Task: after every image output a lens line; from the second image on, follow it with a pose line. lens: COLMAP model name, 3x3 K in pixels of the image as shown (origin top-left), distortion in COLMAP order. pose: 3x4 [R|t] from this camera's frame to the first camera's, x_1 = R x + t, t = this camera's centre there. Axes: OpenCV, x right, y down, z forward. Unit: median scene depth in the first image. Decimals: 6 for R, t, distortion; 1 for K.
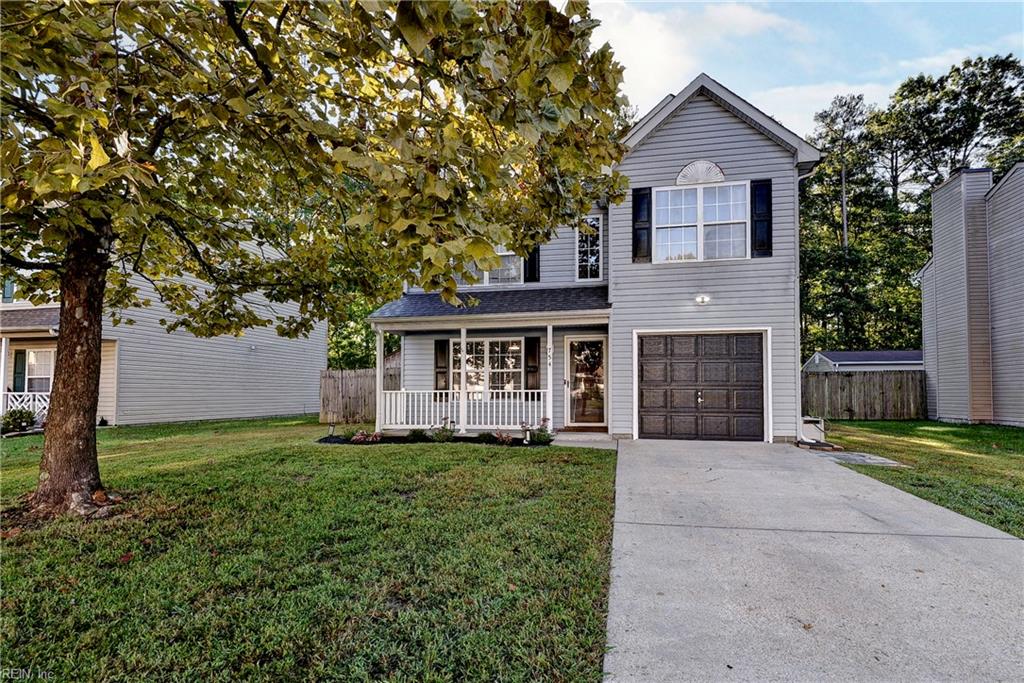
lens RADIAL K [[479.9, 0, 534.9], [0, 479.9, 366.4], [0, 0, 1]] dist [0.001513, -0.000003]
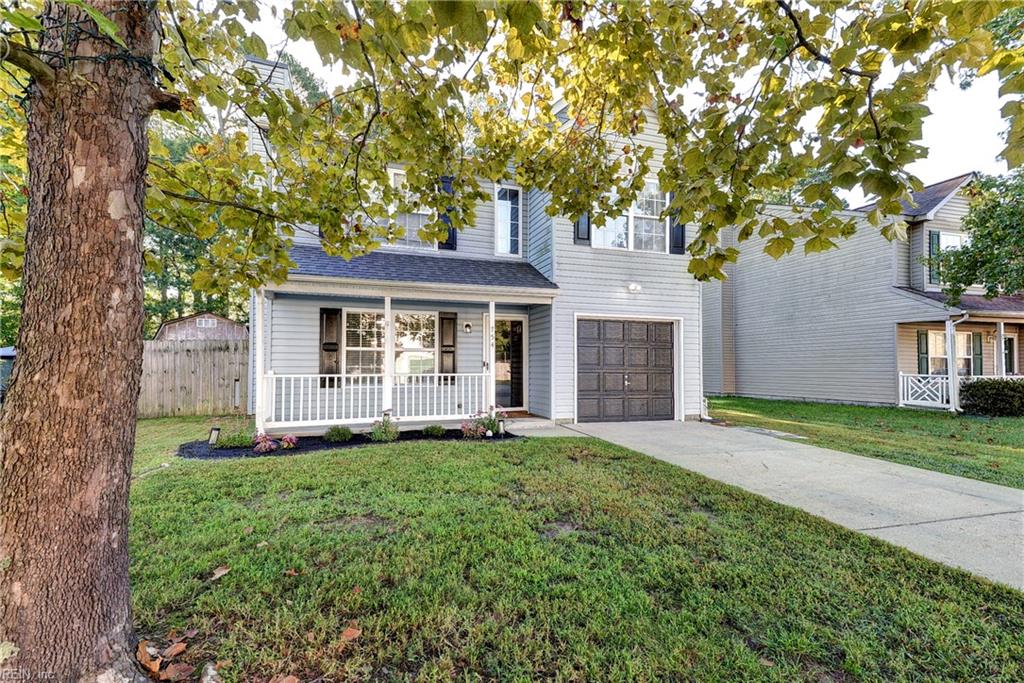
lens RADIAL K [[473.2, 0, 512.0], [0, 473.2, 341.5], [0, 0, 1]] dist [0.034944, -0.000041]
pose [[0.872226, 0.030746, 0.488137, -0.372410], [-0.028719, 0.999520, -0.011640, -0.001692], [-0.488260, -0.003866, 0.872690, 0.213278]]
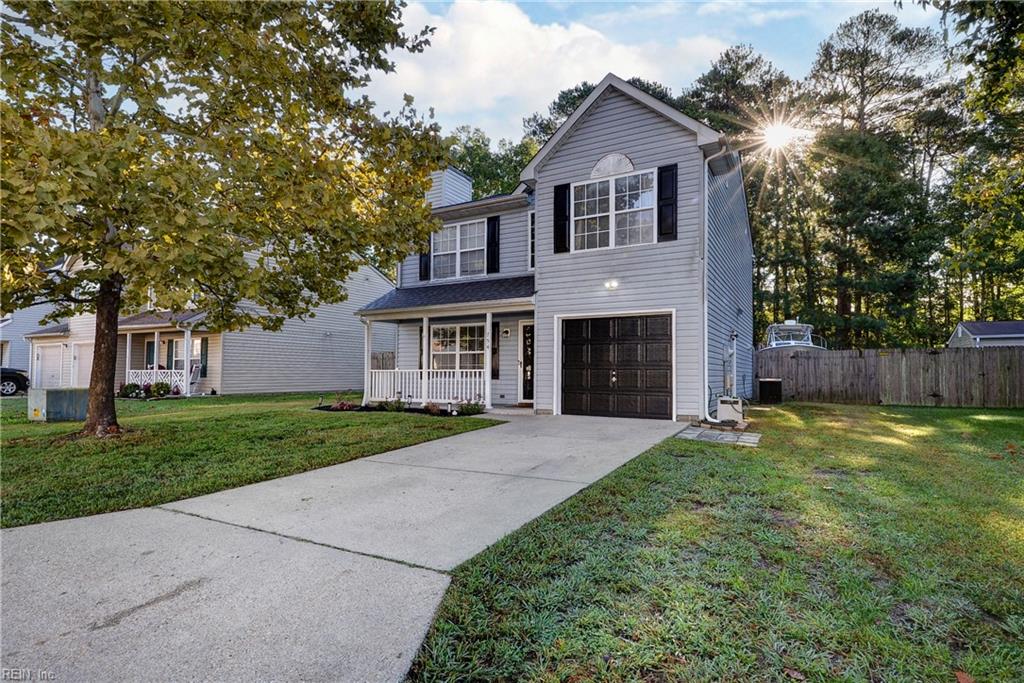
lens RADIAL K [[516.6, 0, 512.0], [0, 516.6, 341.5], [0, 0, 1]] dist [0.001931, 0.000381]
pose [[0.947590, -0.014230, -0.319171, 0.482738], [0.012776, 0.999896, -0.006649, -0.008599], [0.319233, 0.002223, 0.947674, -0.148248]]
